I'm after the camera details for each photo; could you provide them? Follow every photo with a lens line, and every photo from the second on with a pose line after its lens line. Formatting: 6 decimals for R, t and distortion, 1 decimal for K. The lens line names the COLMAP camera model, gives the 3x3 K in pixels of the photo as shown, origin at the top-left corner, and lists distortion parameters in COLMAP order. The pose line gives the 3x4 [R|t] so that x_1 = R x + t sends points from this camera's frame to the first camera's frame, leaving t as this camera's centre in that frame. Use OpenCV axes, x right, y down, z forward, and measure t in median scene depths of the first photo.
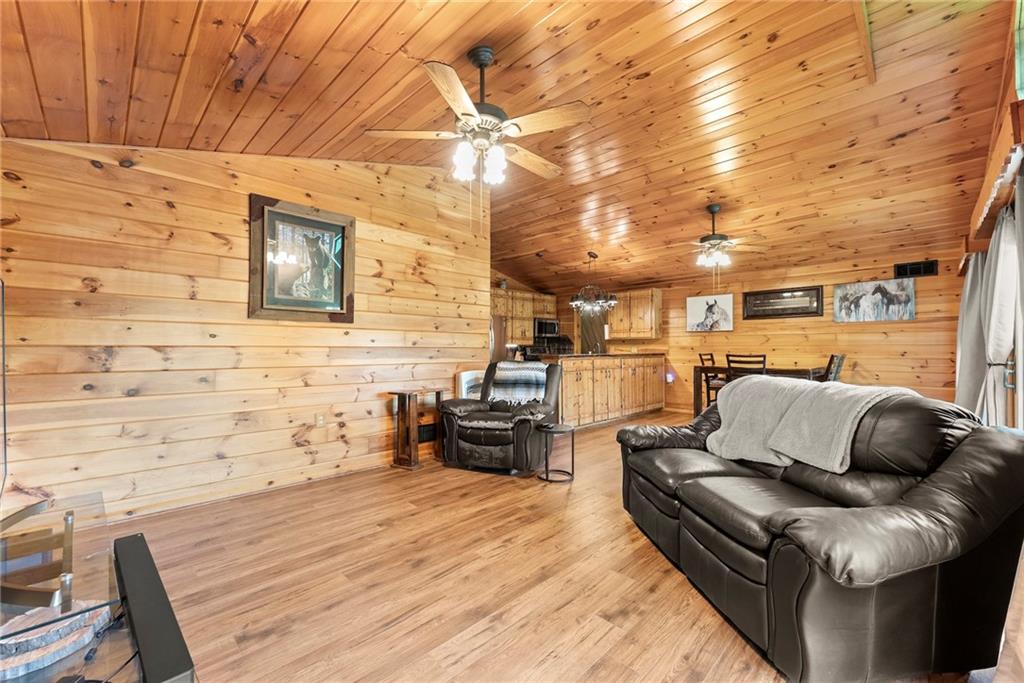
lens RADIAL K [[412.2, 0, 511.1], [0, 412.2, 346.1], [0, 0, 1]] dist [-0.000054, 0.000085]
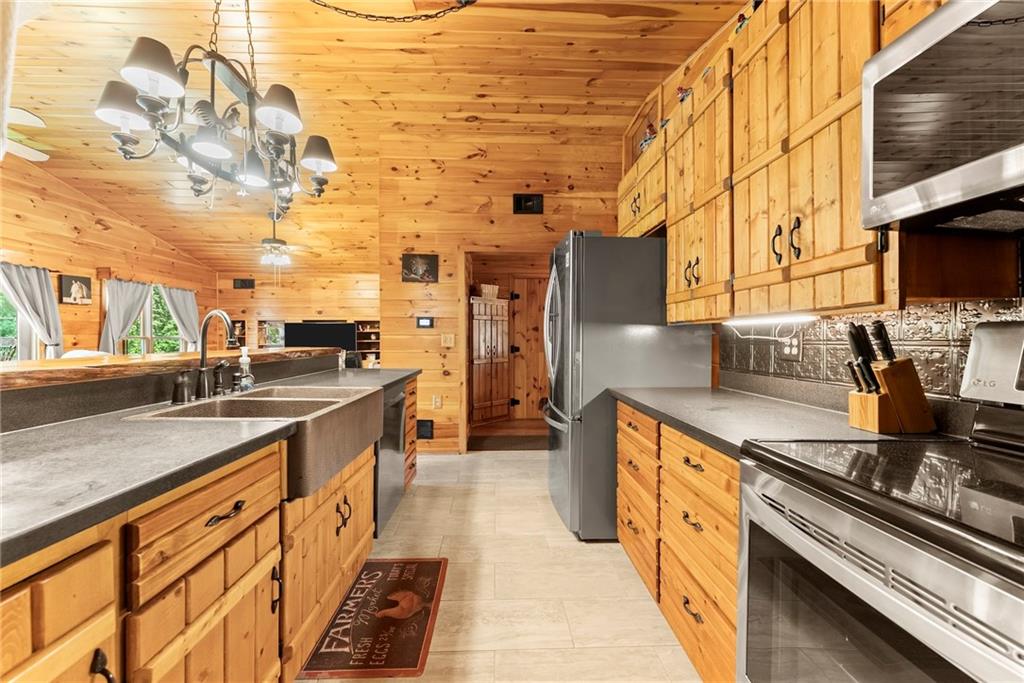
lens RADIAL K [[412.2, 0, 509.8], [0, 412.2, 342.5], [0, 0, 1]] dist [-0.000054, 0.000085]
pose [[-0.683157, 0.008888, -0.730218, 0.342144], [0.001617, 0.999942, 0.010658, 0.009932], [0.730270, 0.006101, -0.683131, 1.650211]]
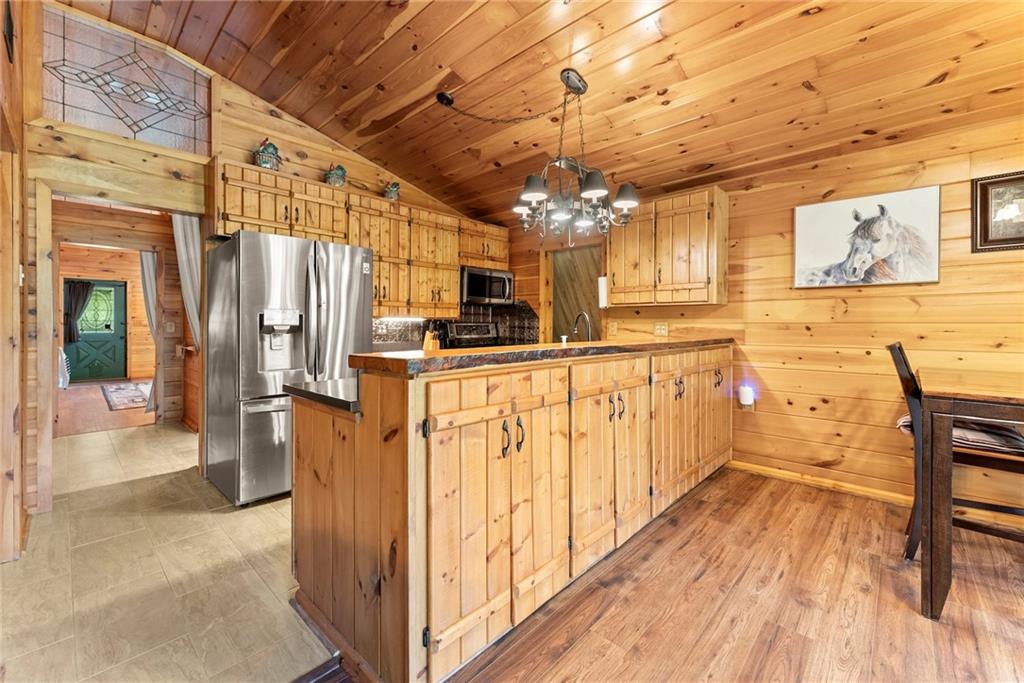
lens RADIAL K [[412.2, 0, 509.7], [0, 412.2, 326.4], [0, 0, 1]] dist [-0.000054, 0.000085]
pose [[0.999517, 0.006354, 0.030429, 0.165600], [-0.006641, 0.999934, 0.009346, 0.003137], [-0.030367, -0.009543, 0.999493, 0.796062]]
